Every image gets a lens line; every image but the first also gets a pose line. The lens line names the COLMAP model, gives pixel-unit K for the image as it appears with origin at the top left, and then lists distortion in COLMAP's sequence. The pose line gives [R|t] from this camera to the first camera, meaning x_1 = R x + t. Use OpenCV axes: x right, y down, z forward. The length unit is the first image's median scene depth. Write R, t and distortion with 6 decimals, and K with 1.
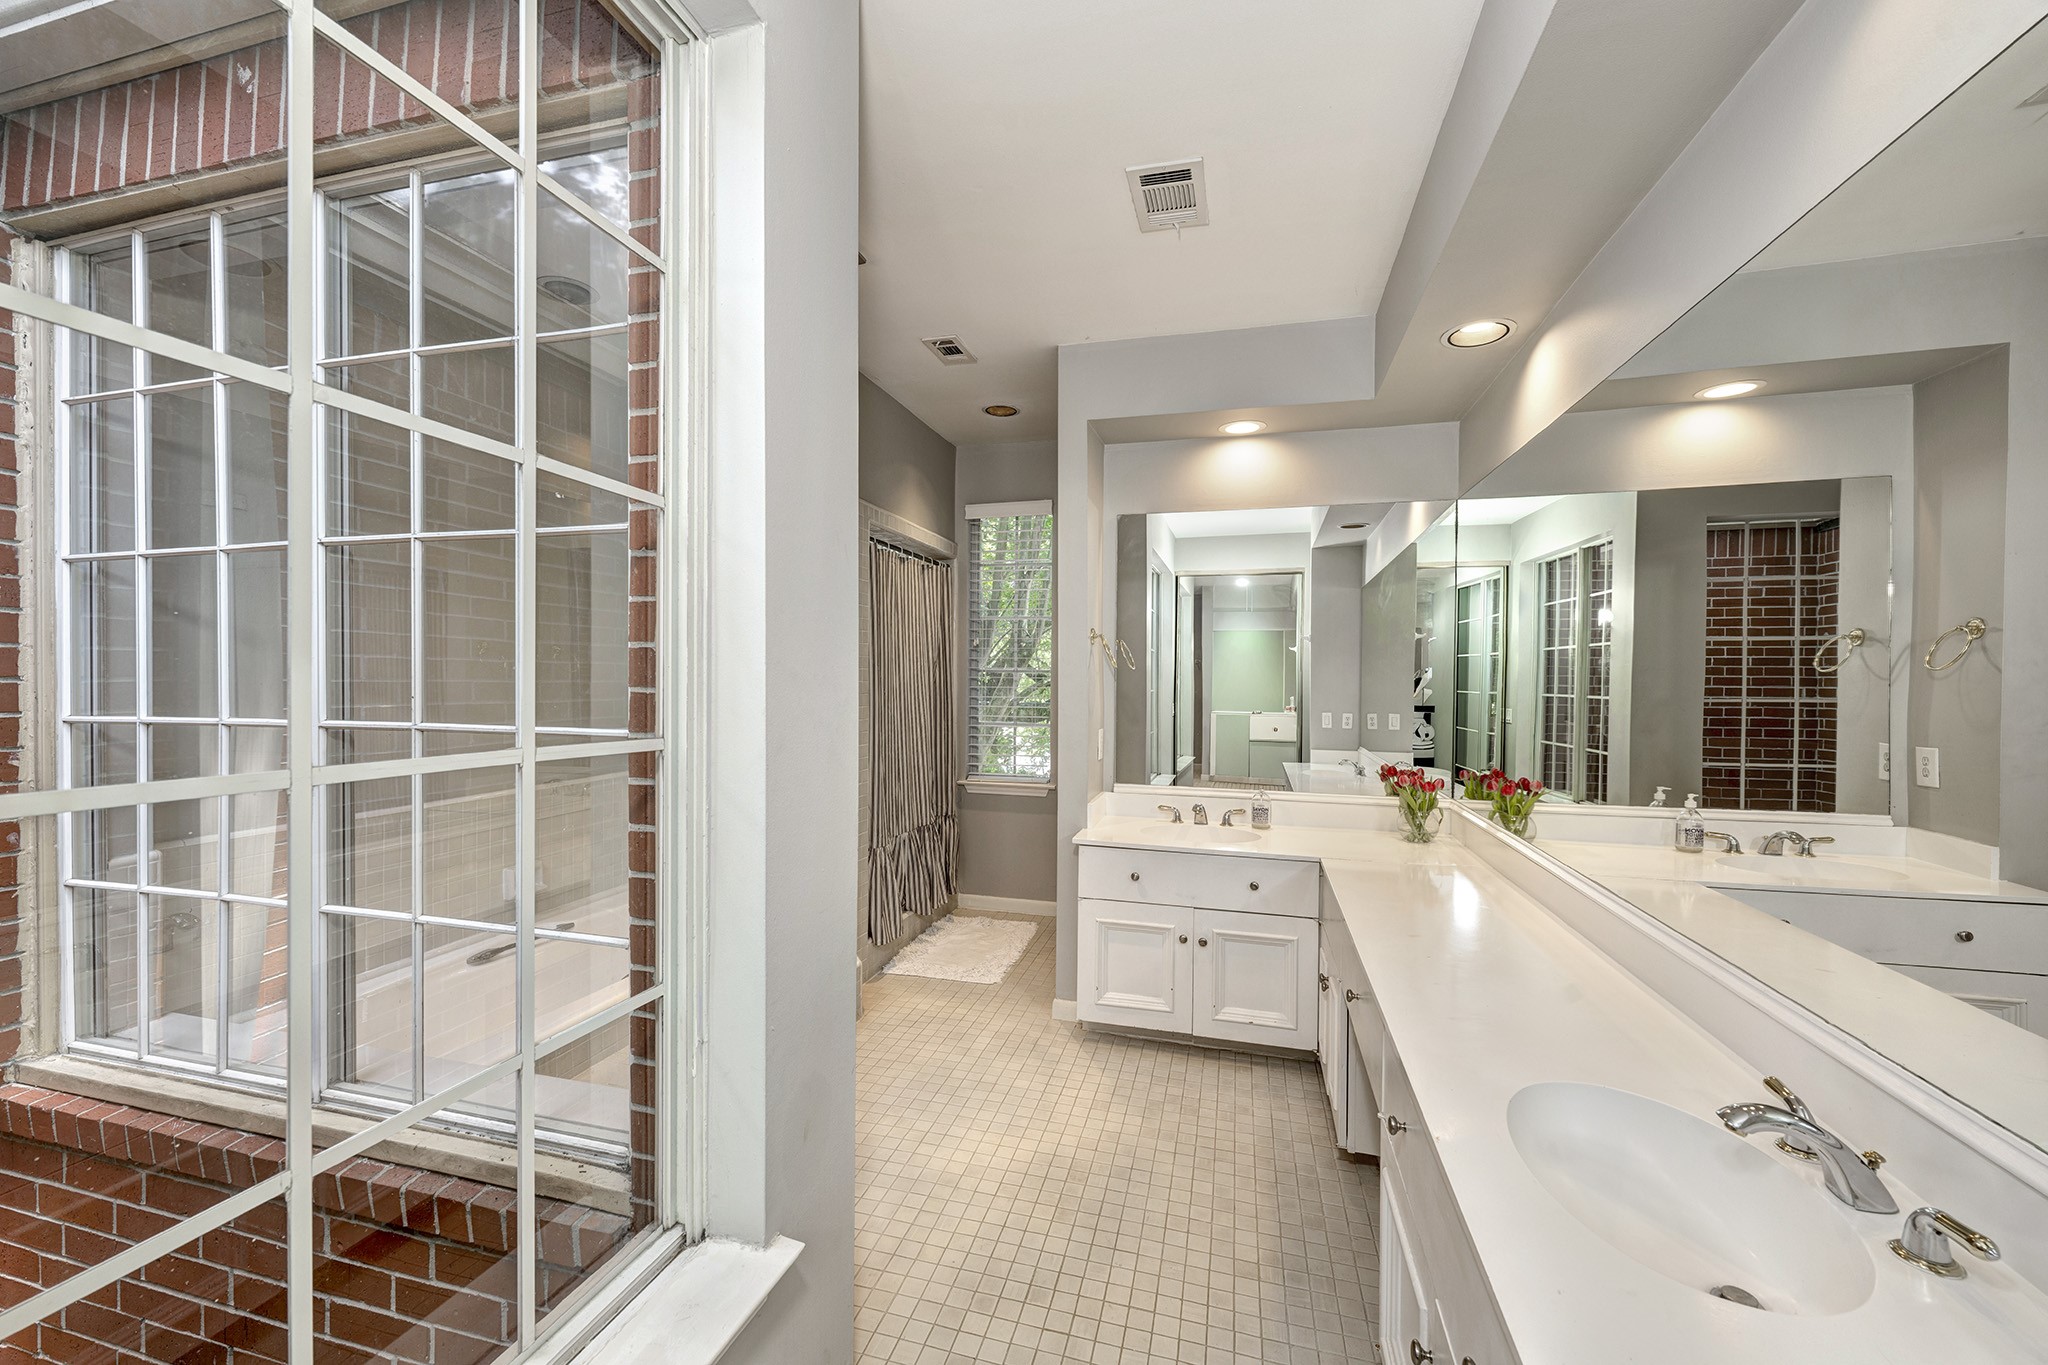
lens RADIAL K [[820.9, 0, 1028.3], [0, 820.9, 682.0], [0, 0, 1]] dist [-0.003545, 0.000380]
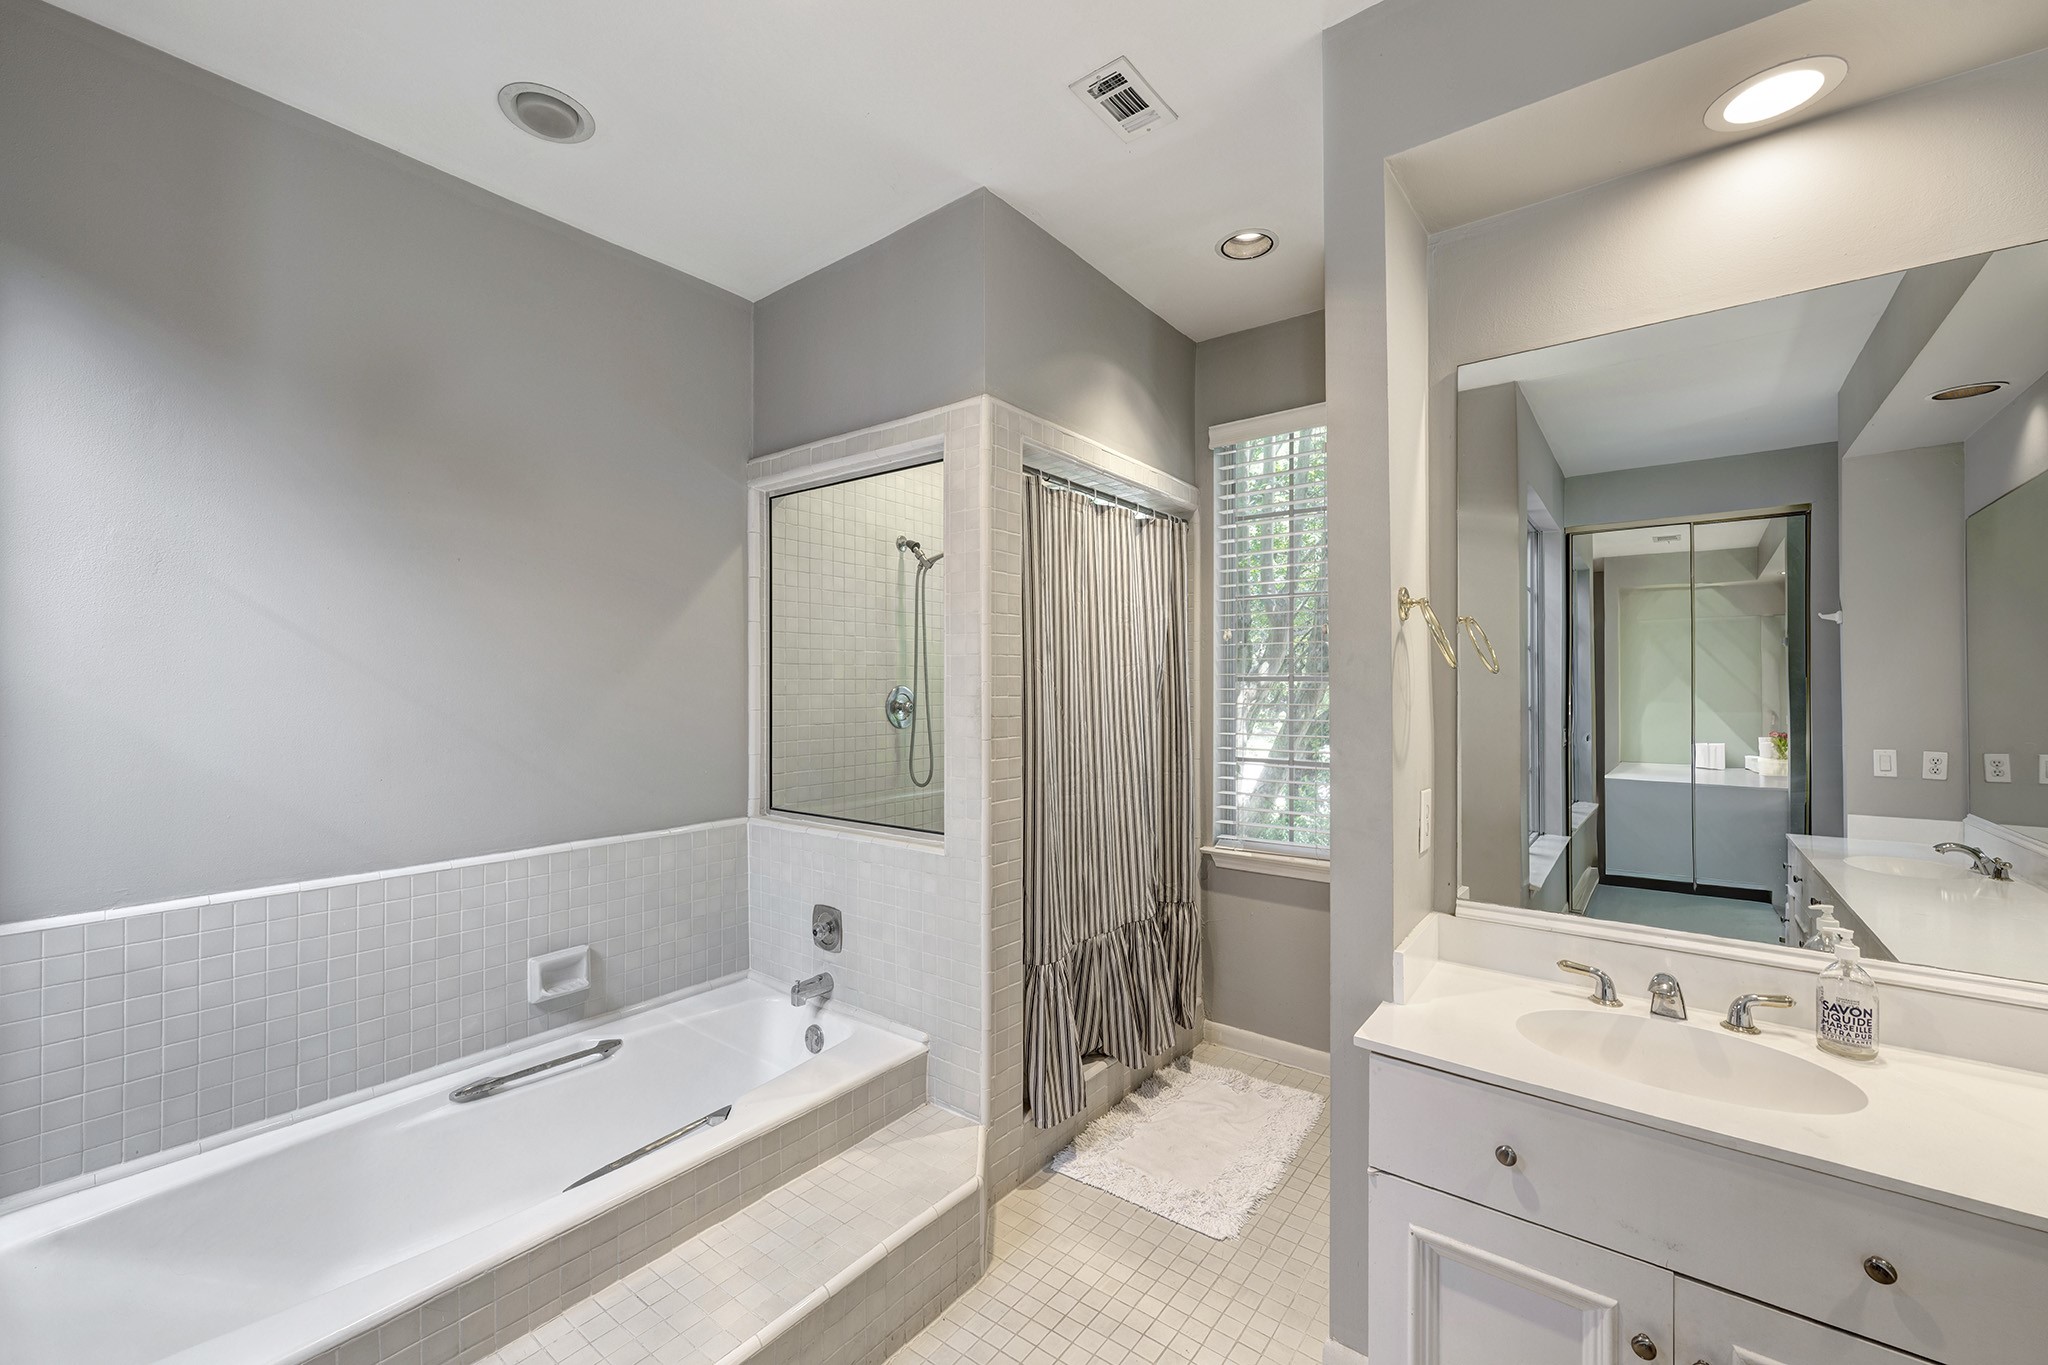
lens RADIAL K [[820.9, 0, 1084.2], [0, 820.9, 688.5], [0, 0, 1]] dist [-0.003545, 0.000380]
pose [[0.943037, -0.008477, -0.332579, 0.053332], [0.005615, 0.999938, -0.009567, -0.001363], [0.332640, 0.007155, 0.943027, 0.416883]]
